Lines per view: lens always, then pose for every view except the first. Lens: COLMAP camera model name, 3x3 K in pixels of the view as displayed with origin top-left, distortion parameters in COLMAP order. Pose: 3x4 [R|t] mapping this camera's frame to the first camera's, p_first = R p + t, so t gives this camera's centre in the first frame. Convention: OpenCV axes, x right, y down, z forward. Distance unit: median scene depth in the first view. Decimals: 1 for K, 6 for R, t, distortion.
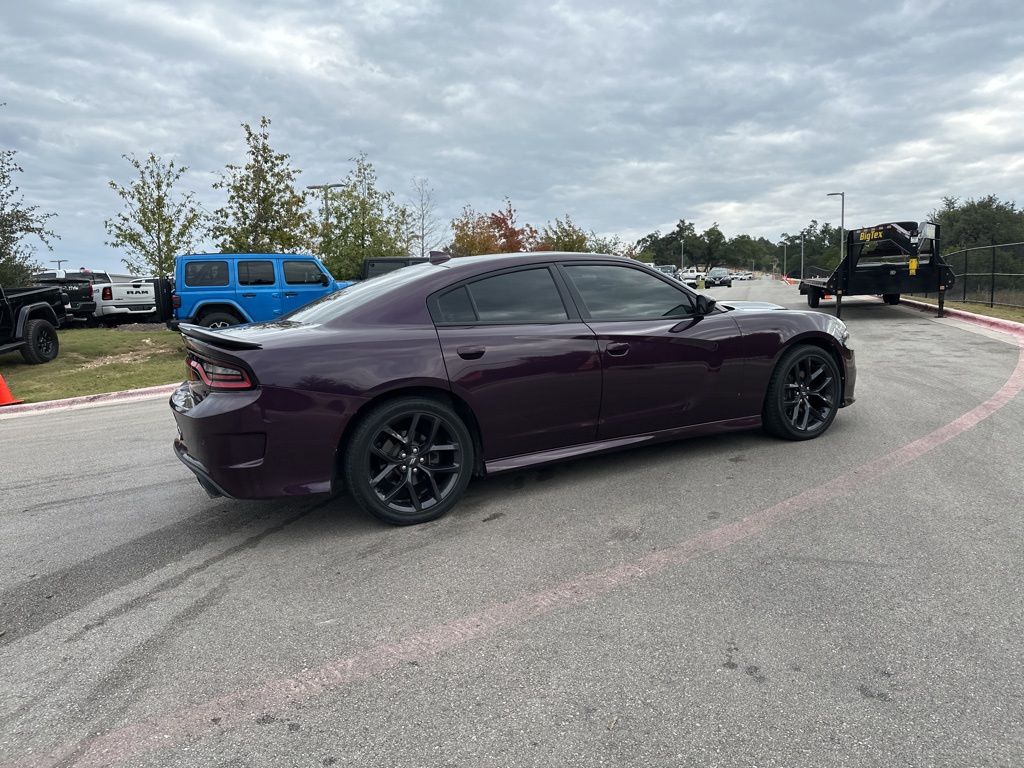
lens RADIAL K [[688.6, 0, 512.0], [0, 688.6, 384.0], [0, 0, 1]] dist [0.051196, -0.065108]
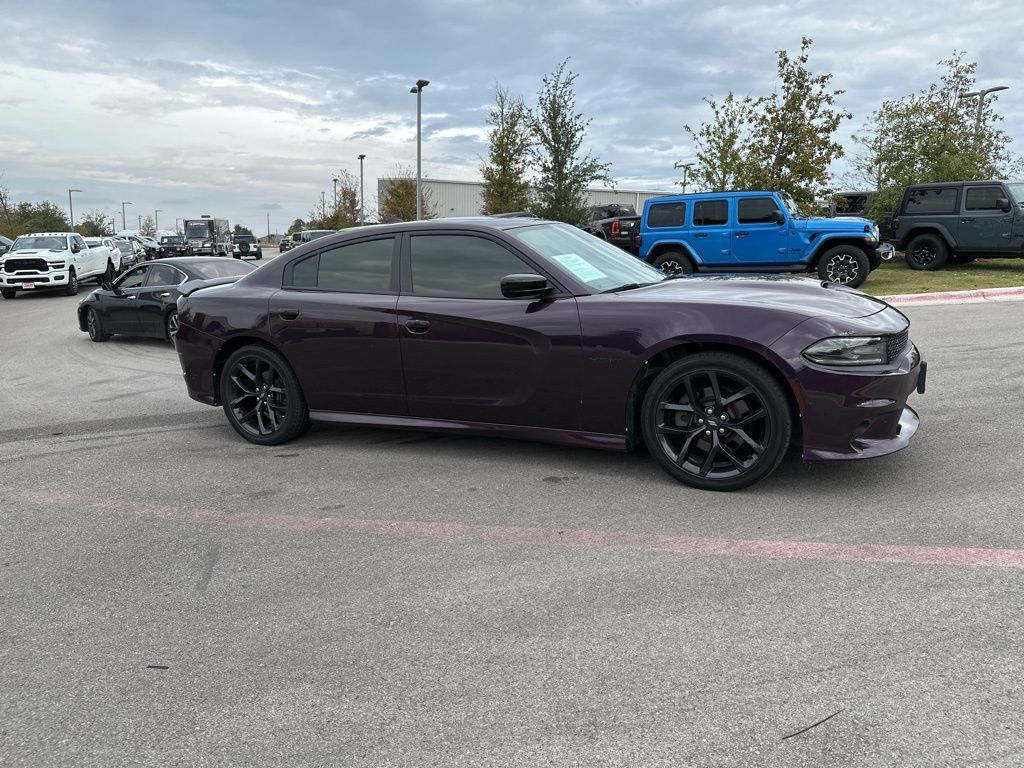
lens RADIAL K [[688.6, 0, 512.0], [0, 688.6, 384.0], [0, 0, 1]] dist [0.051196, -0.065108]
pose [[0.611836, 0.180685, -0.770071, 0.281158], [-0.102108, 0.983456, 0.149627, -0.036624], [0.784366, -0.012917, 0.620163, 0.145791]]
